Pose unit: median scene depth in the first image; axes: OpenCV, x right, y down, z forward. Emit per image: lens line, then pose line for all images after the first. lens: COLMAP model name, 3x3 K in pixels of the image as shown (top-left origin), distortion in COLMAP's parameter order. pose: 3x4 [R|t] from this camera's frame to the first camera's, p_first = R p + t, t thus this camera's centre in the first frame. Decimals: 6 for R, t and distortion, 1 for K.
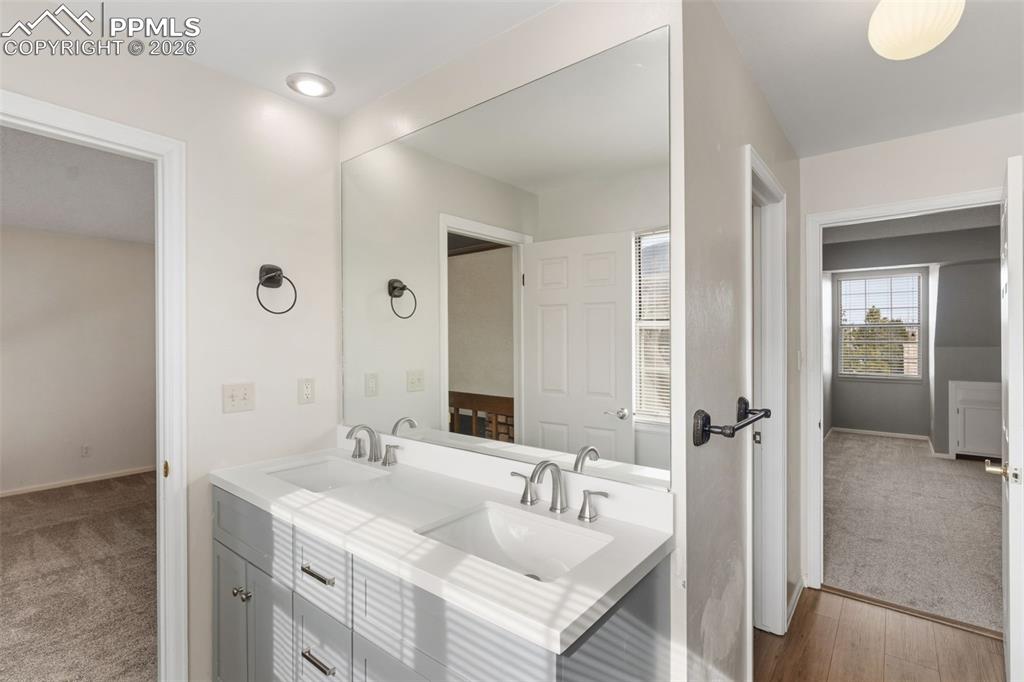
lens RADIAL K [[478.1, 0, 504.6], [0, 478.1, 343.2], [0, 0, 1]] dist [-0.000978, -0.001463]
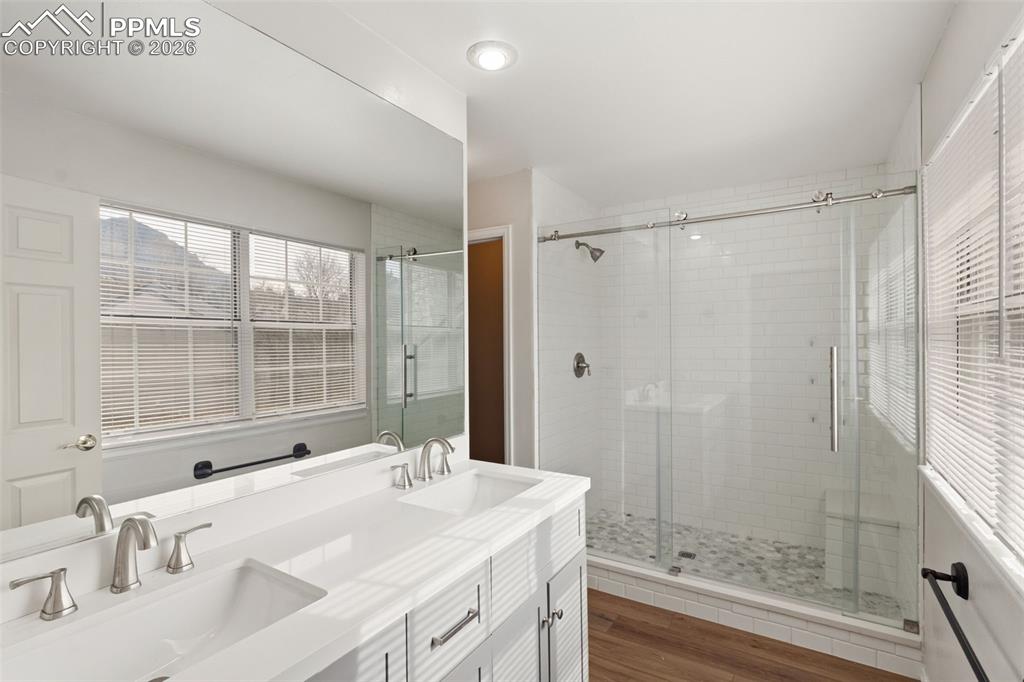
lens RADIAL K [[478.1, 0, 505.5], [0, 478.1, 339.5], [0, 0, 1]] dist [-0.000978, -0.001463]
pose [[-0.122119, 0.003702, 0.992509, -1.227208], [0.009331, 0.999953, -0.002581, -0.003331], [-0.992472, 0.008946, -0.122148, 1.019987]]
